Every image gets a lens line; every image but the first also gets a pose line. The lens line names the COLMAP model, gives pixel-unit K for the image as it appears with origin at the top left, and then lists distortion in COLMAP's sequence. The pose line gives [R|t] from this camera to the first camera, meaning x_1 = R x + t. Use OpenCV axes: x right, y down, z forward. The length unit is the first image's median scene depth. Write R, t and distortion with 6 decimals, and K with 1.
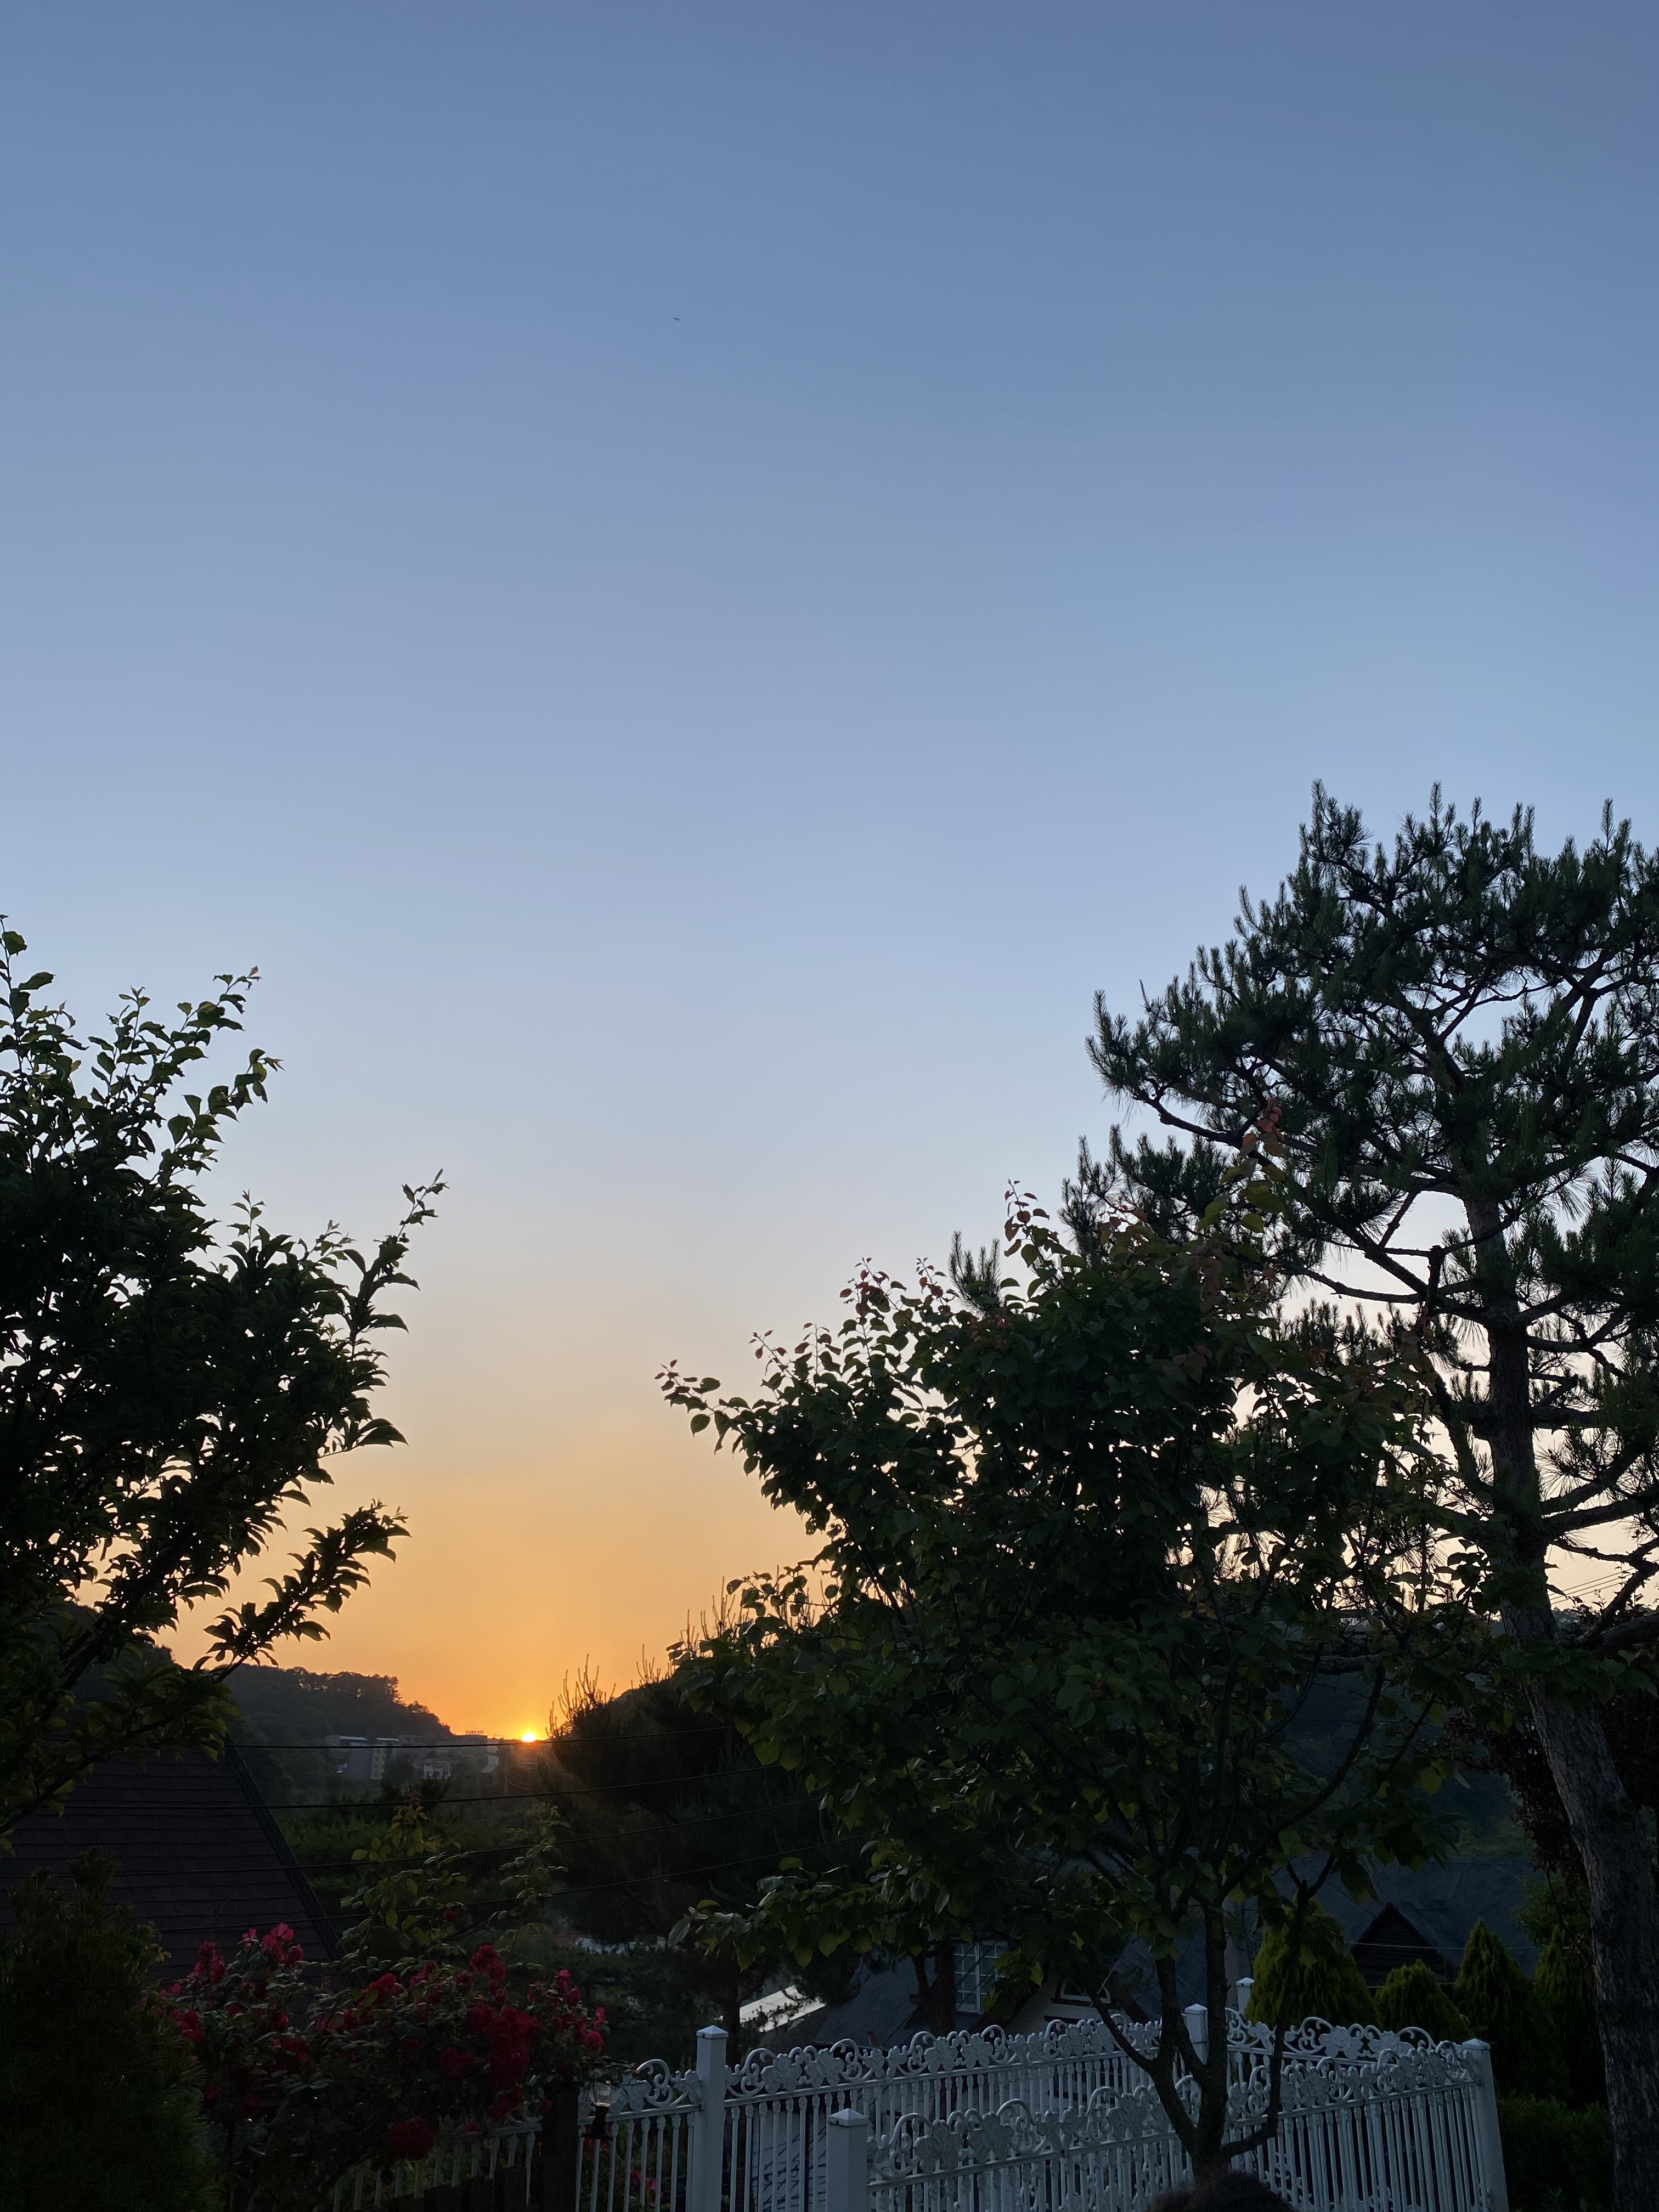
lens RADIAL K [[1695.5, 0, 830.7], [0, 1695.5, 1106.6], [0, 0, 1]] dist [0.000374, -0.000202]
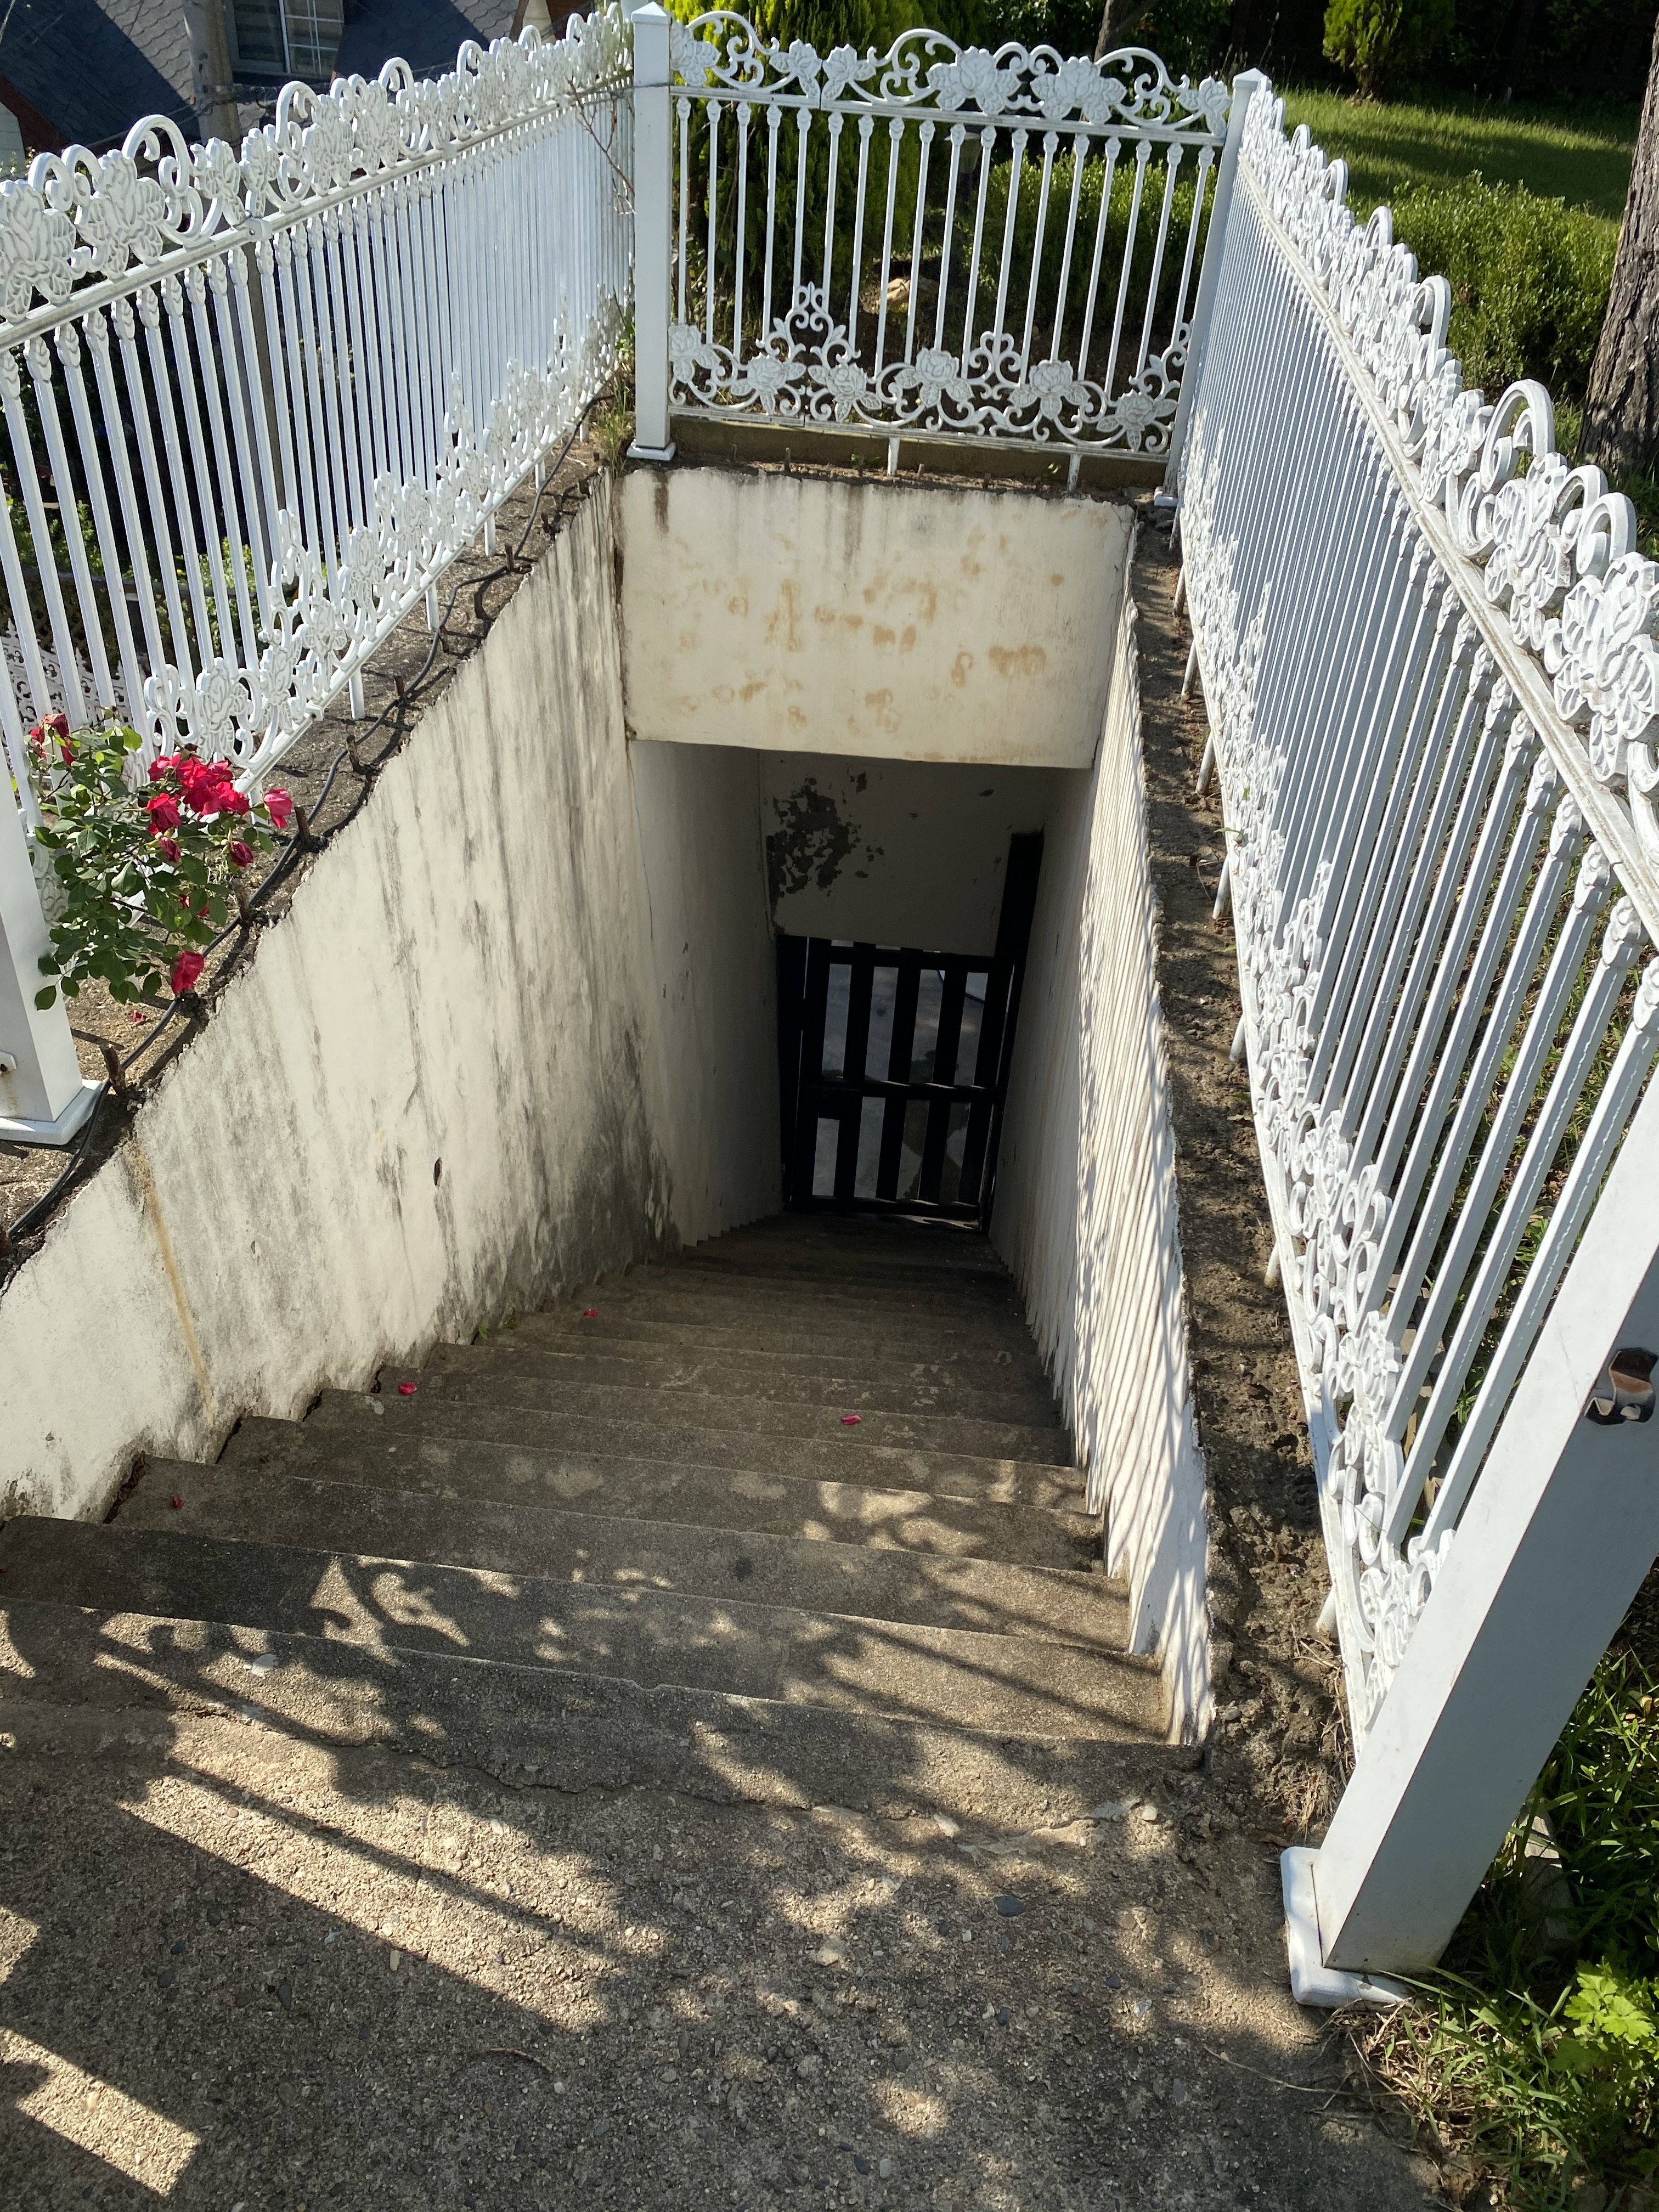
lens RADIAL K [[1695.5, 0, 828.8], [0, 1695.5, 1105.7], [0, 0, 1]] dist [0.000374, -0.000202]
pose [[0.778778, -0.340508, 0.526839, -0.106247], [-0.293485, 0.544488, 0.785748, 0.333257], [-0.554411, -0.766542, 0.324101, 0.625455]]
